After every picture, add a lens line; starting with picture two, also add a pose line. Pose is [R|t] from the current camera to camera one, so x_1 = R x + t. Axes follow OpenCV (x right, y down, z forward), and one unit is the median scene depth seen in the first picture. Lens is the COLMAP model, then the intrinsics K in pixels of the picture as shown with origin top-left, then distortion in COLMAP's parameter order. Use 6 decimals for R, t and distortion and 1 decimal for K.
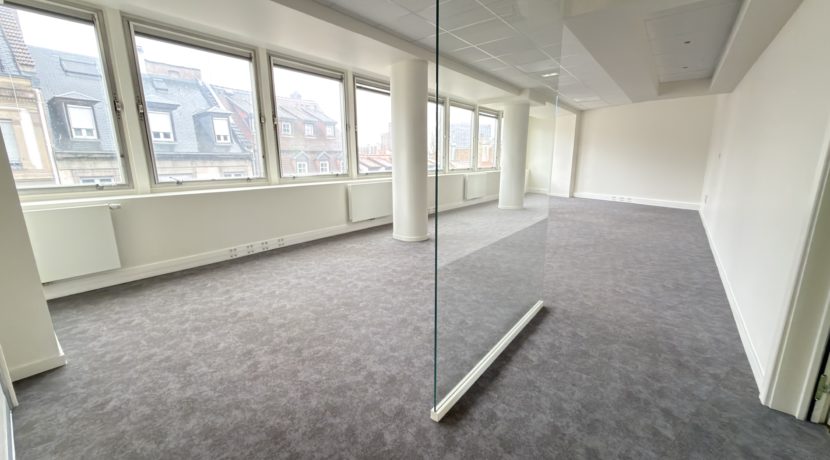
lens RADIAL K [[324.1, 0, 410.0], [0, 324.1, 232.3], [0, 0, 1]] dist [0.001121, -0.000009]
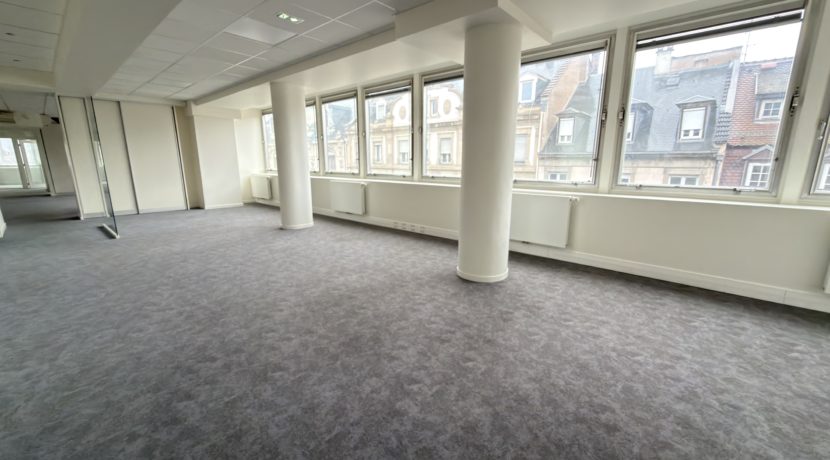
lens RADIAL K [[330.7, 0, 410.0], [0, 330.7, 227.2], [0, 0, 1]] dist [-0.000567, -0.000045]
pose [[-0.034565, 0.203159, -0.978536, 0.408314], [-0.217699, 0.954078, 0.205771, -0.112369], [0.975404, 0.220138, 0.011250, 0.481146]]
